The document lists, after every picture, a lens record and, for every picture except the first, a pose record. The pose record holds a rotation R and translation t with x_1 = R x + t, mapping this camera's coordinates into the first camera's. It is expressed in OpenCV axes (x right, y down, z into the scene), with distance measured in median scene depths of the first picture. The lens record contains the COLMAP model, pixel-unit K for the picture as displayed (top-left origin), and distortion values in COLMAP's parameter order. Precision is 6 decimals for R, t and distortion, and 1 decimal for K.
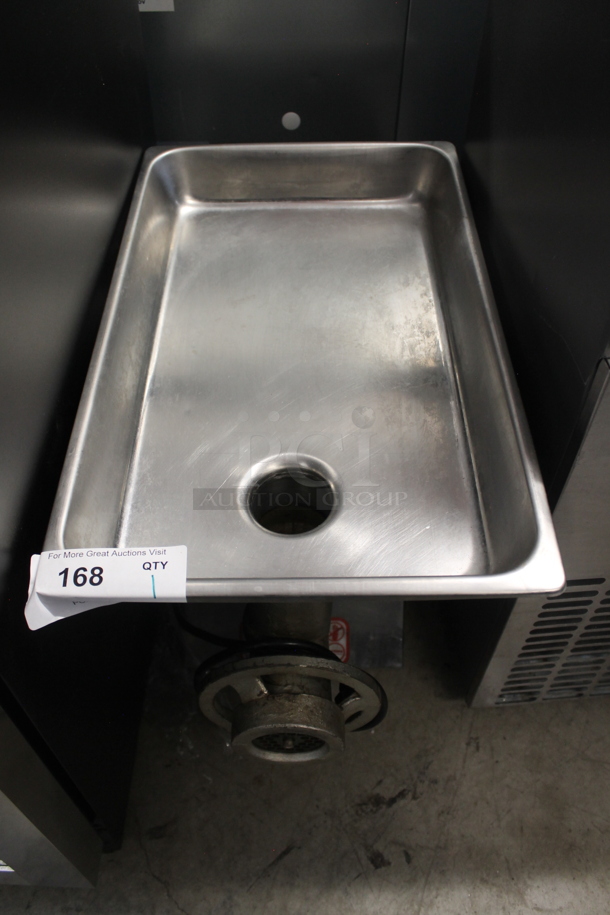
lens RADIAL K [[769.0, 0, 305.9], [0, 769.0, 462.3], [0, 0, 1]] dist [-0.076955, 0.022896]
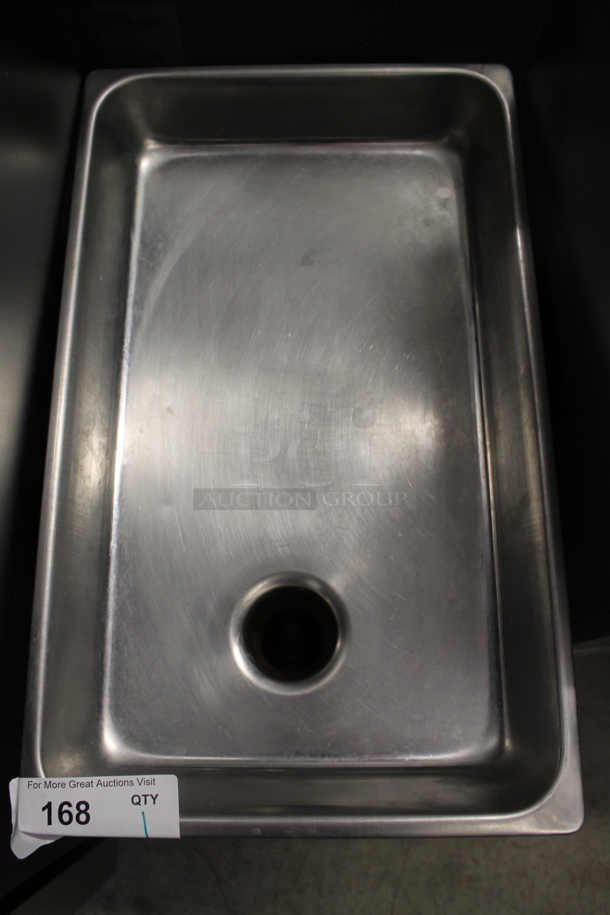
lens RADIAL K [[769.0, 0, 301.4], [0, 769.0, 457.4], [0, 0, 1]] dist [-0.076955, 0.022896]
pose [[0.999986, 0.002737, 0.004533, -0.012882], [-0.004304, 0.918737, 0.394847, -0.613906], [-0.003084, -0.394861, 0.918736, 0.327262]]
